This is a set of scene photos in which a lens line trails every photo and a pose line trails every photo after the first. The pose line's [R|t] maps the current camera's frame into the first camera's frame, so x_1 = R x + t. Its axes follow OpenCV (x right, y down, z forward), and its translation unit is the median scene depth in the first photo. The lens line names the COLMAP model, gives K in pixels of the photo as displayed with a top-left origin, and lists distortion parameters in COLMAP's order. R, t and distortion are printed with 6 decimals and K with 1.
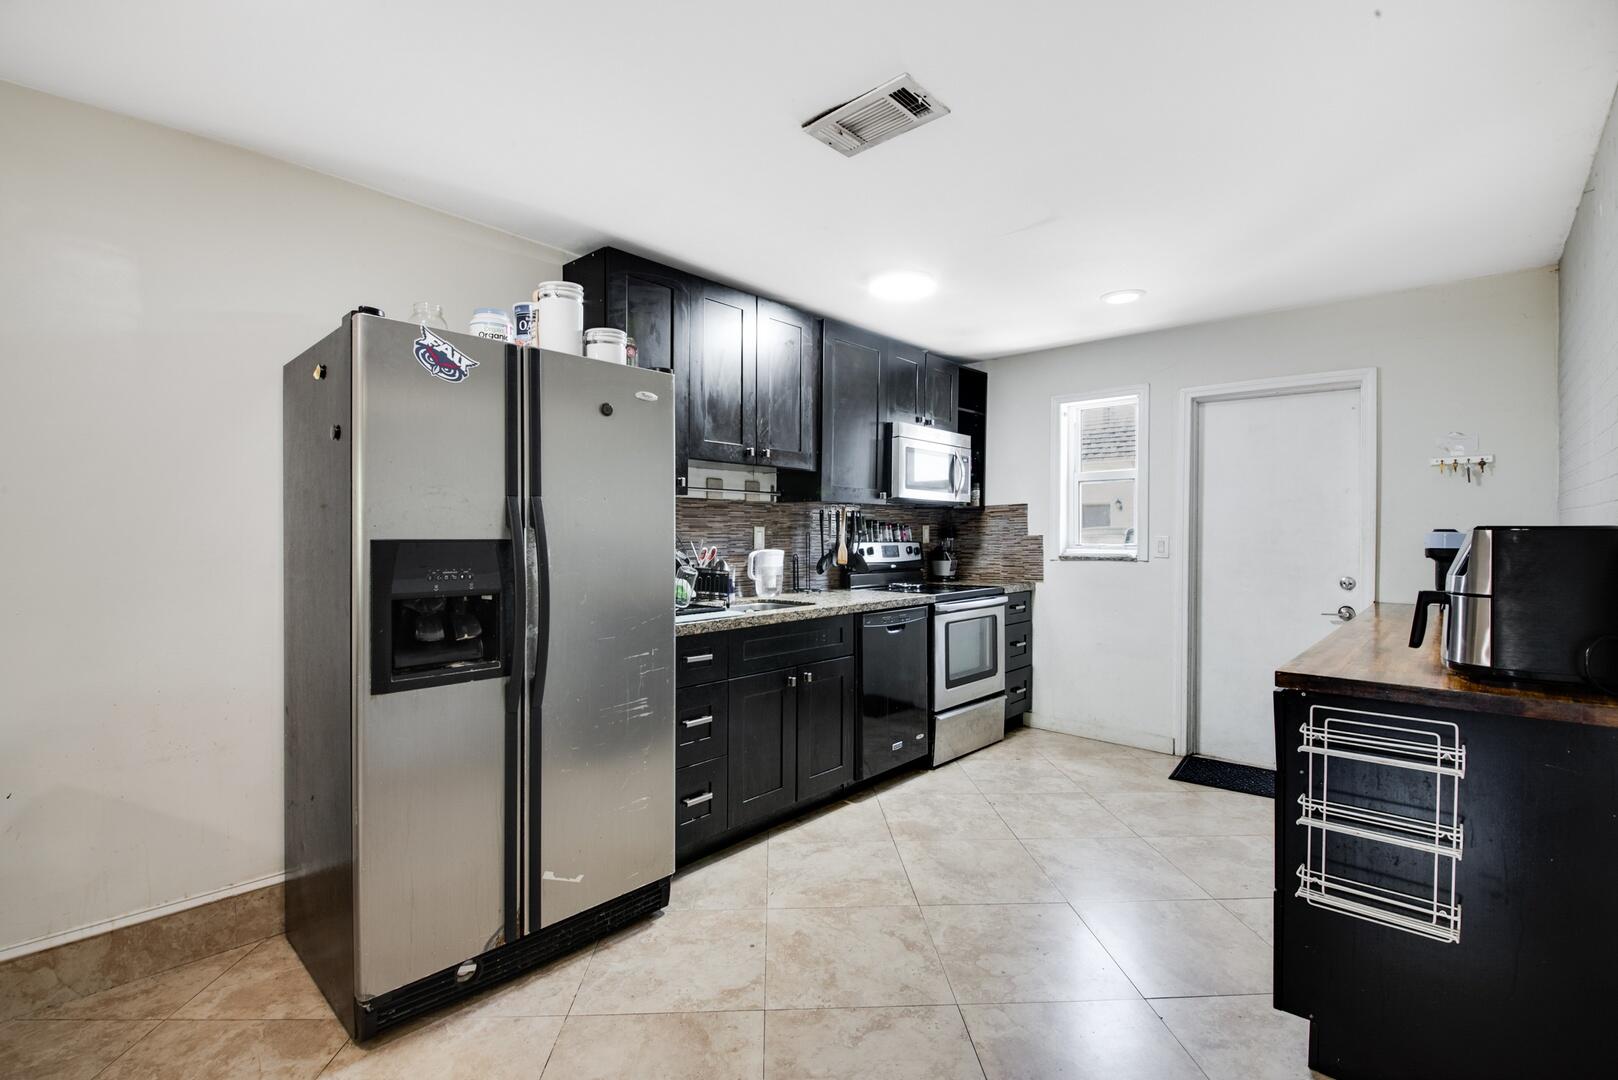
lens RADIAL K [[730.8, 0, 809.0], [0, 730.8, 540.0], [0, 0, 1]] dist [0.000036, 0.000017]
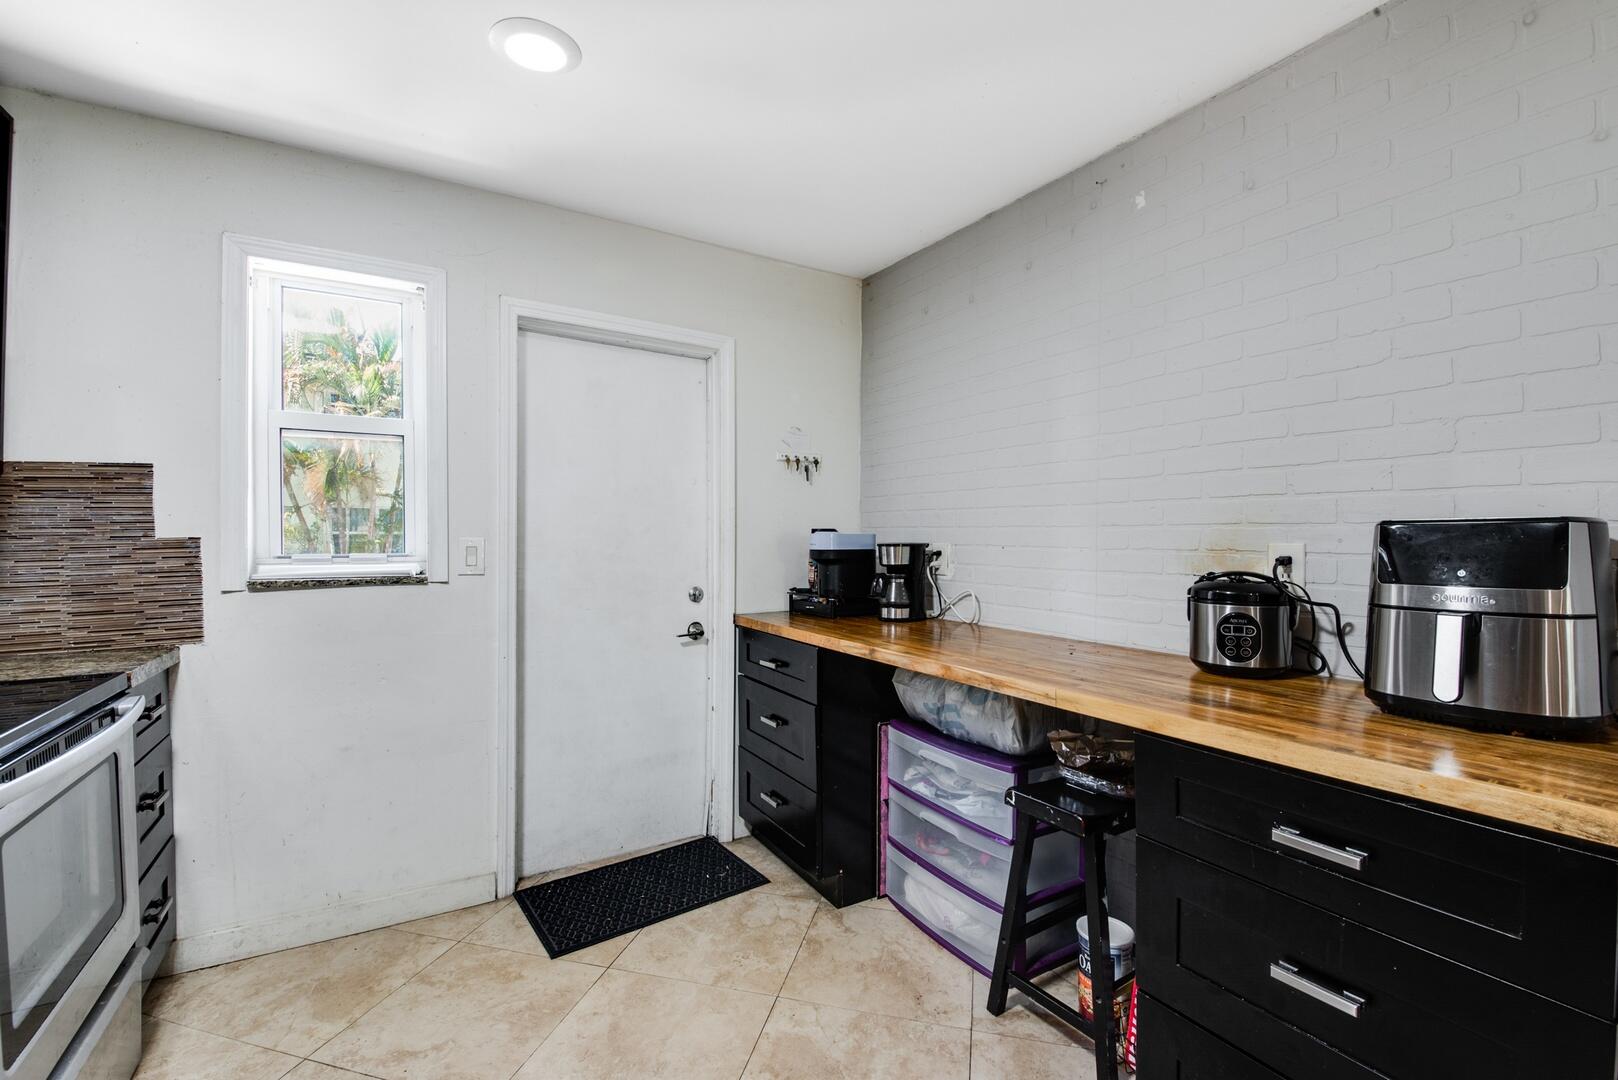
lens RADIAL K [[680.7, 0, 809.0], [0, 680.7, 540.0], [0, 0, 1]] dist [0.000993, -0.016248]
pose [[0.286831, -0.006329, 0.957960, 0.035773], [0.009995, 0.999944, 0.003614, -0.002955], [-0.957929, 0.008538, 0.286878, 0.575887]]
